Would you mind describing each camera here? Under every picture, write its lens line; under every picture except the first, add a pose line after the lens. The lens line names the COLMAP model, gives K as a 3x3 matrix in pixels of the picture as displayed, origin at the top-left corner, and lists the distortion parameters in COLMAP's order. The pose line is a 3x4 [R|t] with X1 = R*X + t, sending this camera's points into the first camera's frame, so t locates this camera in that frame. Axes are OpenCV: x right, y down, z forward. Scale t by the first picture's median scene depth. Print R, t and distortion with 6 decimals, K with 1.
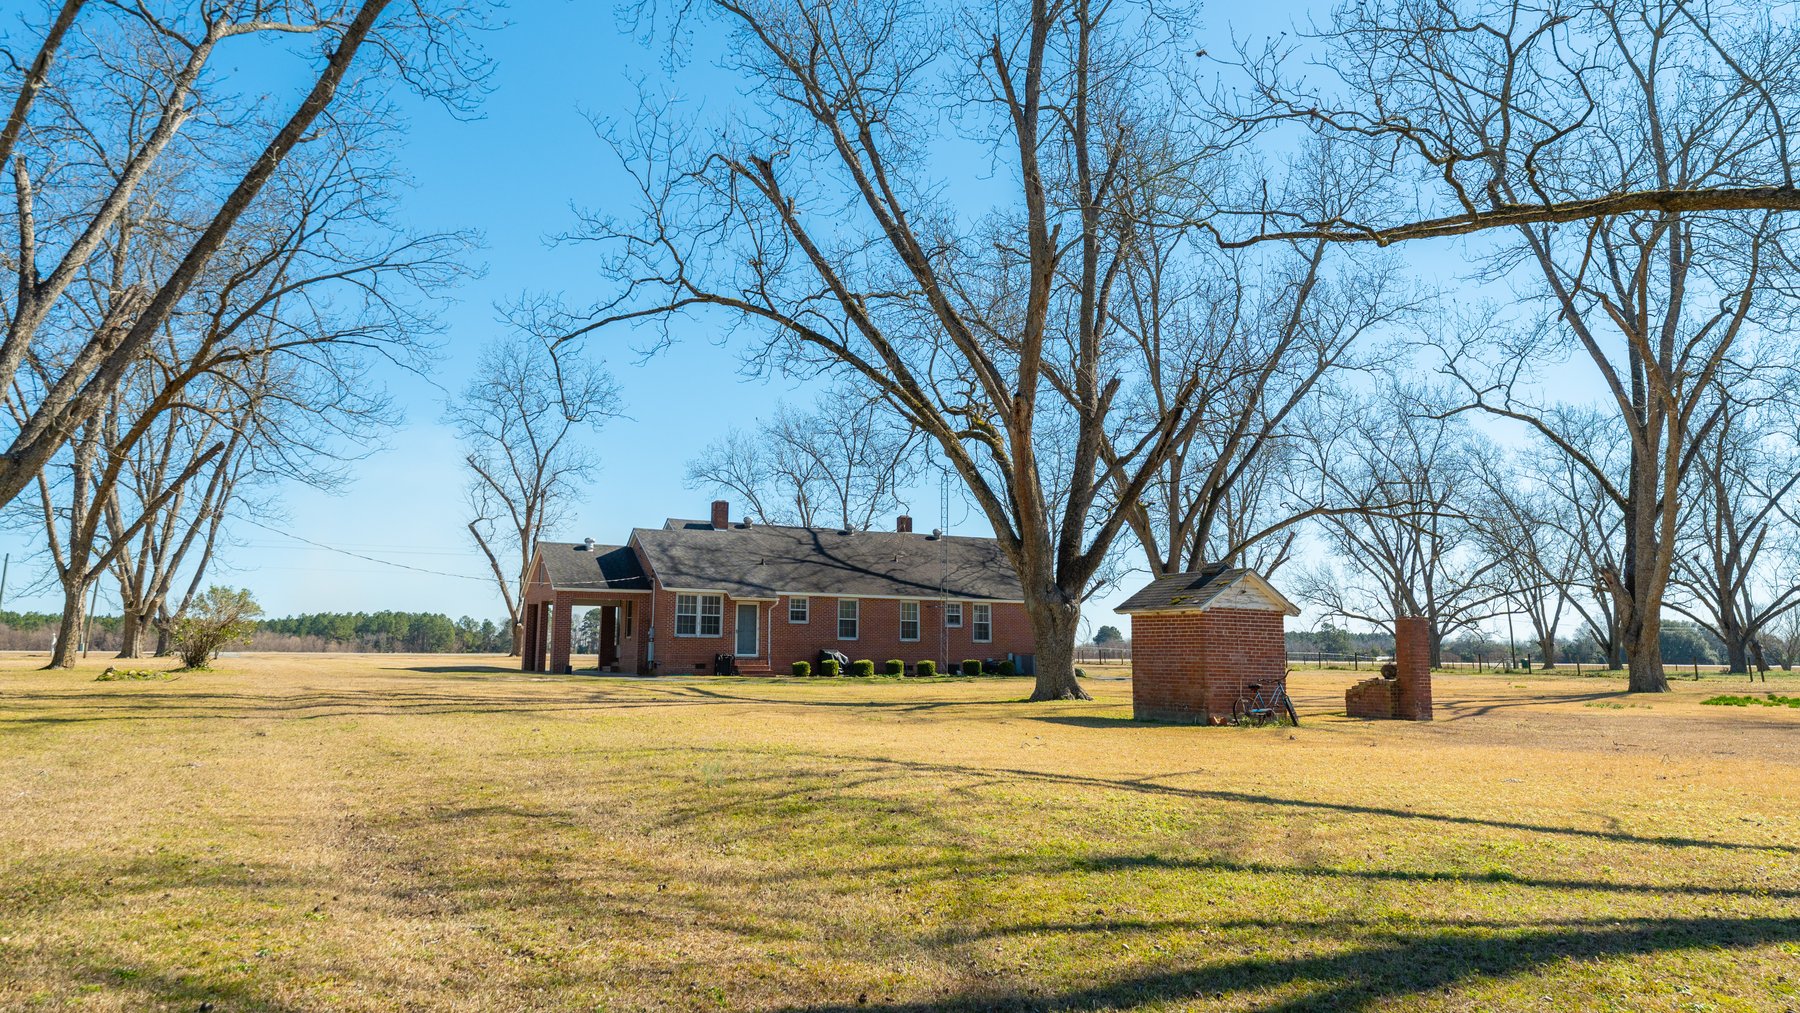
lens RADIAL K [[1196.1, 0, 898.1], [0, 1196.1, 438.0], [0, 0, 1]] dist [0.003555, -0.000253]
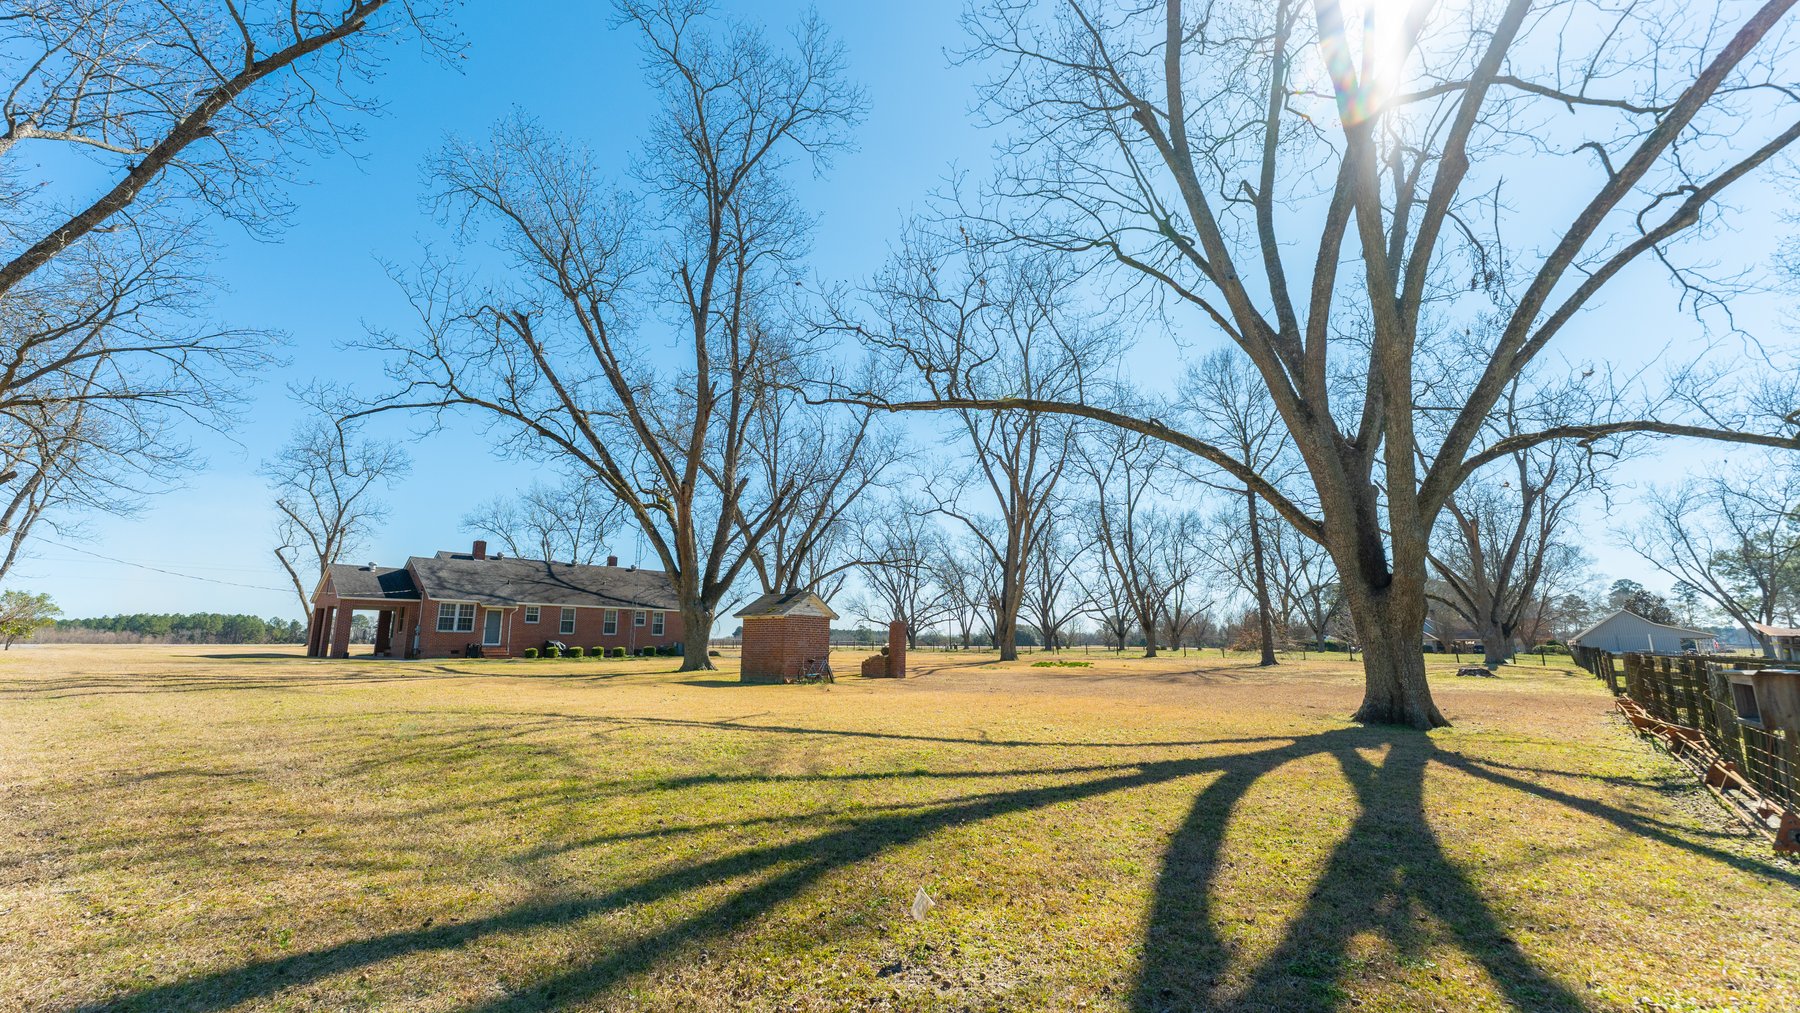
lens RADIAL K [[688.1, 0, 890.0], [0, 688.1, 501.6], [0, 0, 1]] dist [0.000207, 0.000102]
pose [[0.928017, 0.070630, 0.365781, 0.017353], [-0.062058, 0.997453, -0.035155, 0.004600], [-0.367333, 0.009925, 0.930037, 0.023306]]
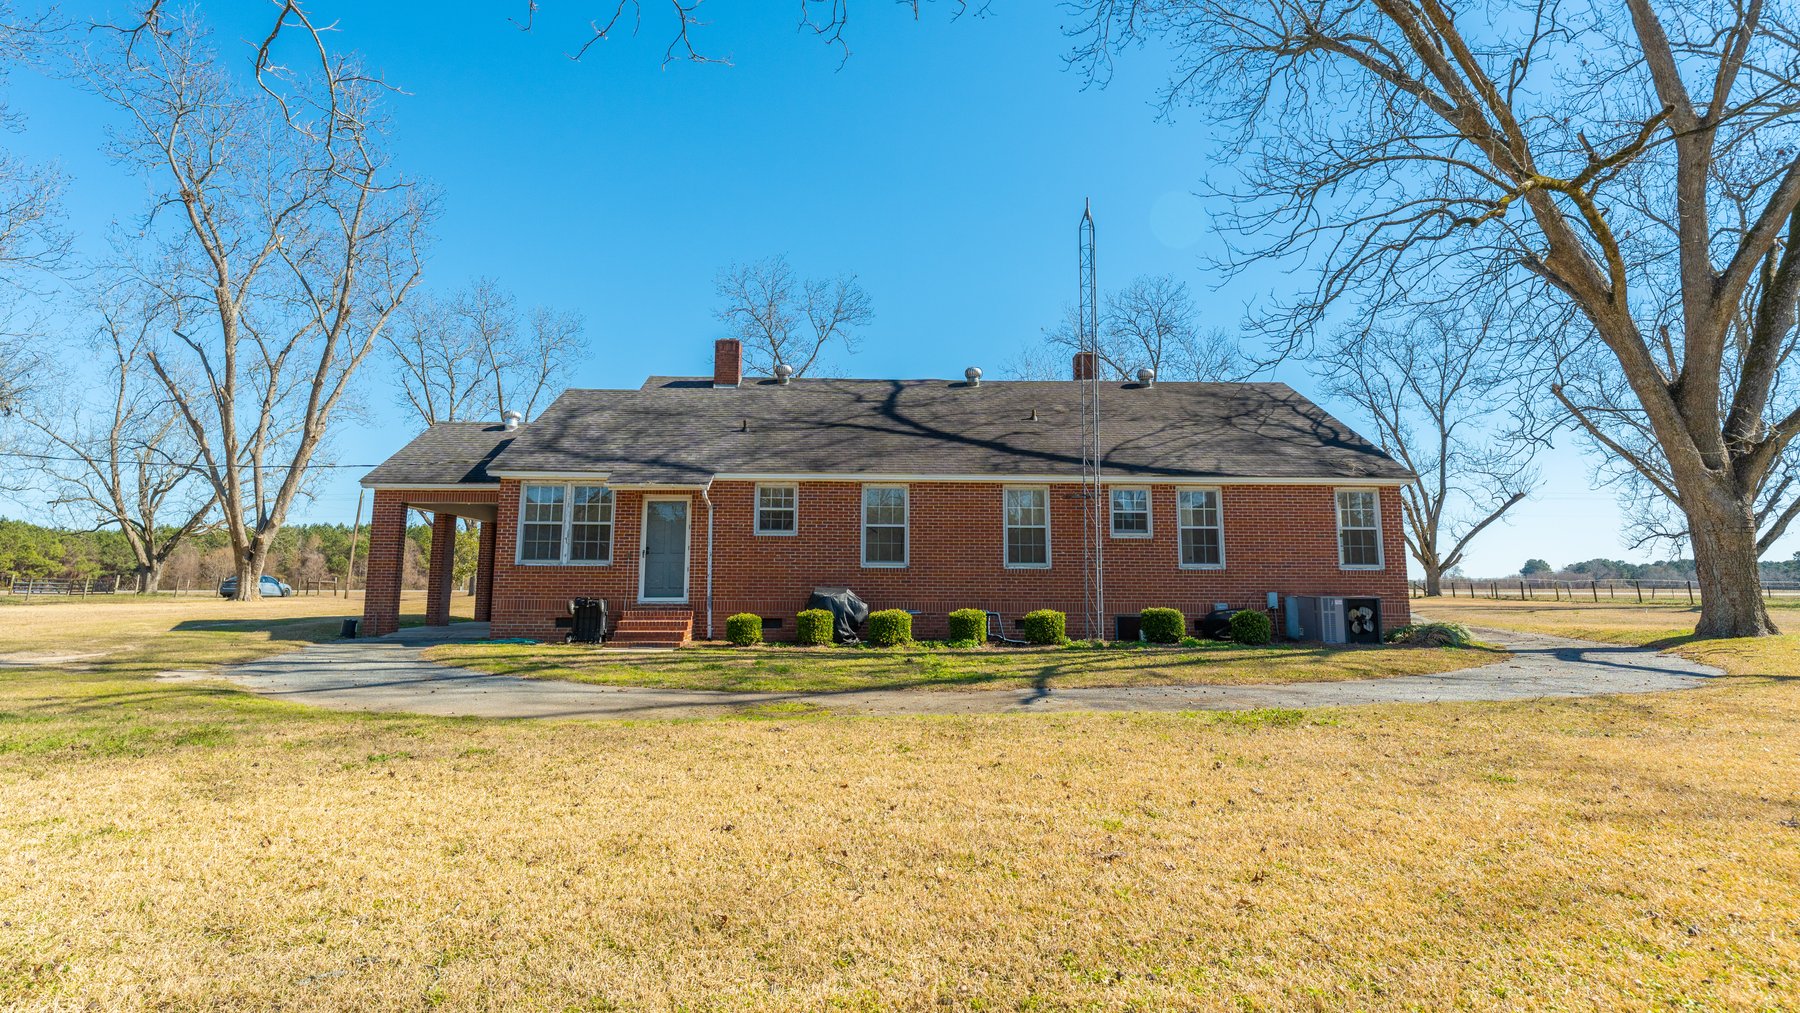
lens RADIAL K [[887.9, 0, 900.3], [0, 887.9, 463.0], [0, 0, 1]] dist [0.000204, 0.000071]
pose [[0.902204, -0.064695, -0.426429, 0.242904], [0.081974, 0.996386, 0.022269, 0.235564], [0.423447, -0.055048, 0.904247, 1.343606]]
